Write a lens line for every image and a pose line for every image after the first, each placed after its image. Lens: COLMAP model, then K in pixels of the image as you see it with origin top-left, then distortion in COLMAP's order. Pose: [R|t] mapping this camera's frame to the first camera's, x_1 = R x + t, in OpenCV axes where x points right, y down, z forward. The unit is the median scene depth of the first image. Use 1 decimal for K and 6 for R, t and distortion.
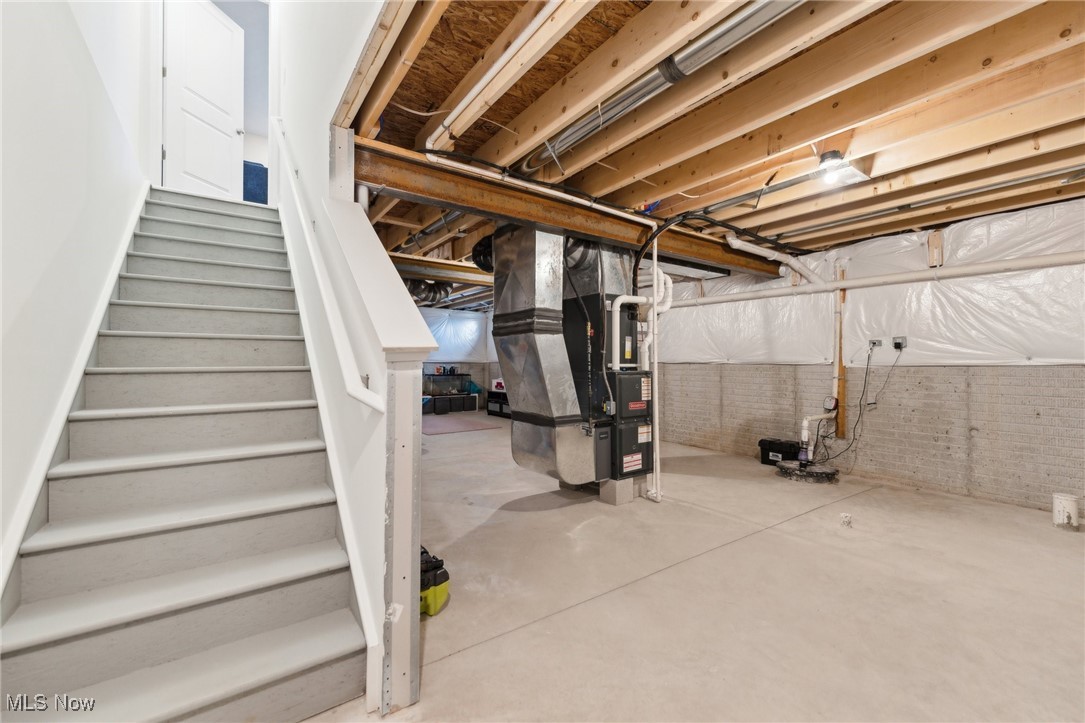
lens RADIAL K [[440.7, 0, 539.4], [0, 440.7, 370.5], [0, 0, 1]] dist [0.003257, -0.000007]
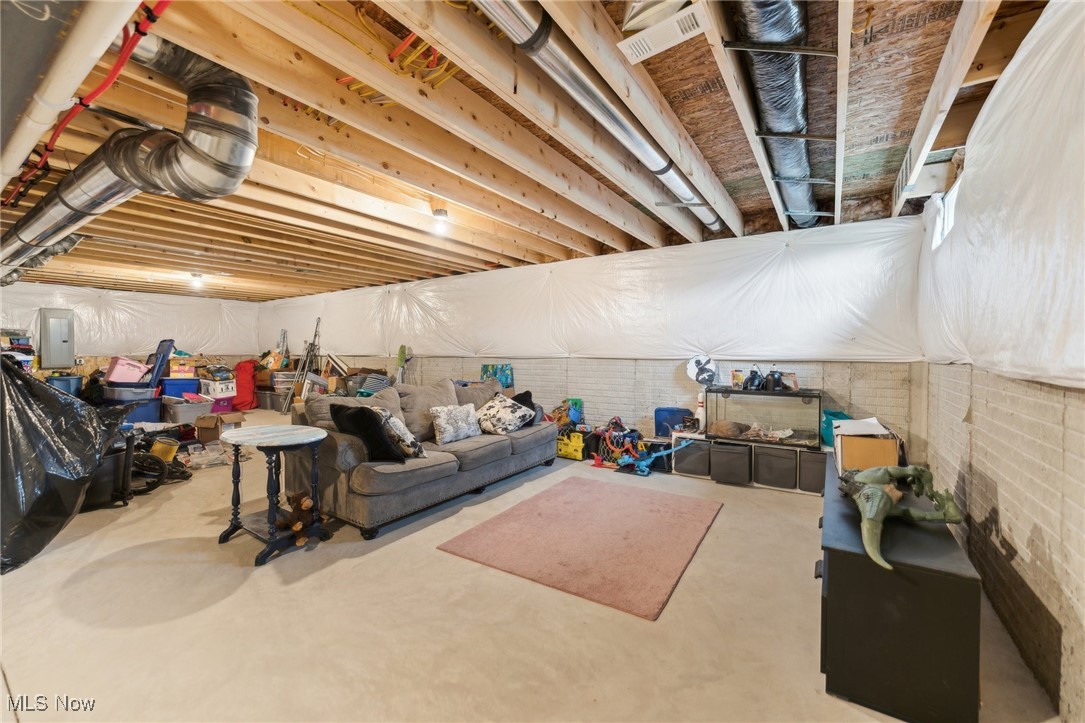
lens RADIAL K [[447.0, 0, 514.4], [0, 447.0, 384.1], [0, 0, 1]] dist [0.000853, -0.000014]
pose [[0.342958, 0.068545, -0.936847, 0.324275], [-0.016216, 0.997618, 0.067055, -0.060120], [0.939211, -0.007805, 0.343252, 1.883072]]
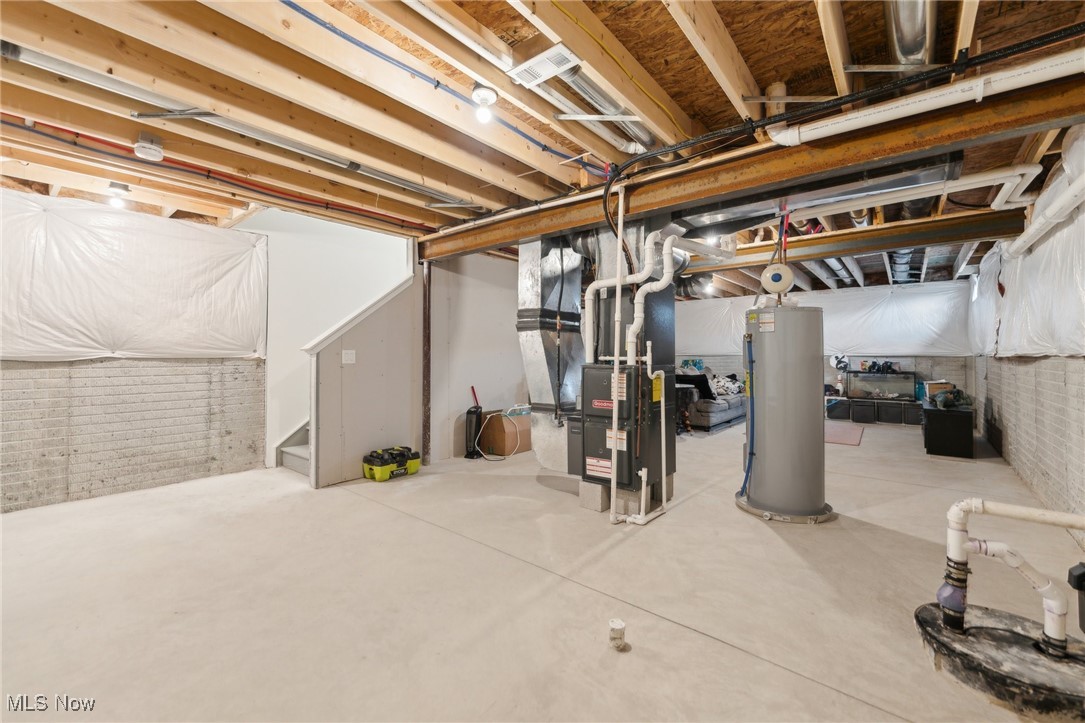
lens RADIAL K [[440.7, 0, 539.4], [0, 440.7, 370.5], [0, 0, 1]] dist [0.003257, -0.000007]
pose [[0.266323, 0.033714, -0.963294, 1.099571], [-0.018965, 0.999378, 0.029734, -0.012843], [0.963697, 0.010350, 0.266797, 0.686214]]
